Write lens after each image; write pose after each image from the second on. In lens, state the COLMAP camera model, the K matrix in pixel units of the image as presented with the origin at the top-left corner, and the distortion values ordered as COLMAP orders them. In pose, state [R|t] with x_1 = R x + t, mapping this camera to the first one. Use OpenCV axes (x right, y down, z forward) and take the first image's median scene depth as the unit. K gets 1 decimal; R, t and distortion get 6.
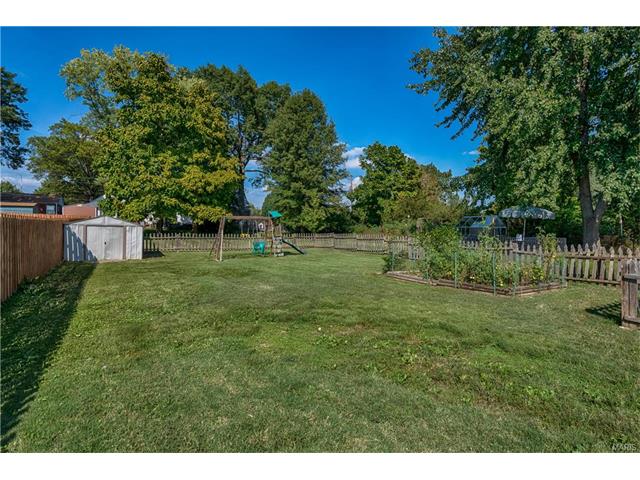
lens RADIAL K [[362.5, 0, 323.9], [0, 362.5, 237.4], [0, 0, 1]] dist [-0.000054, -0.003730]
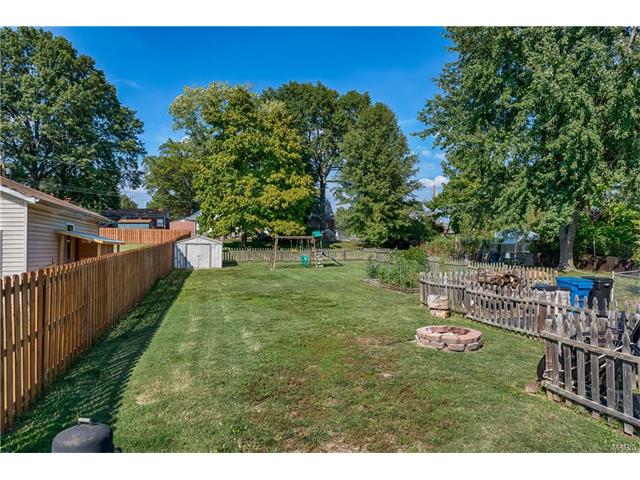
lens RADIAL K [[432.4, 0, 318.9], [0, 432.4, 242.4], [0, 0, 1]] dist [0.004200, -0.000649]
pose [[0.959168, 0.001852, -0.282832, 0.159148], [-0.003333, 0.999983, -0.004755, -0.014643], [0.282819, 0.005504, 0.959158, -0.238721]]
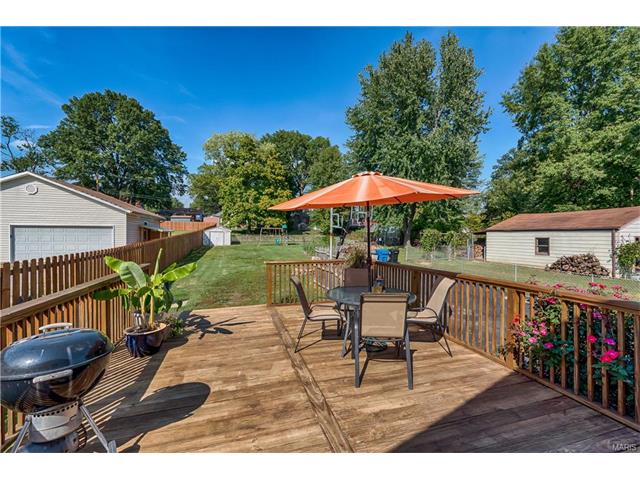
lens RADIAL K [[292.8, 0, 324.6], [0, 292.8, 239.6], [0, 0, 1]] dist [0.000299, -0.000835]
pose [[0.971644, 0.017316, -0.235812, 0.289138], [-0.011108, 0.999557, 0.027629, -0.018970], [0.236186, -0.024226, 0.971406, -0.384499]]
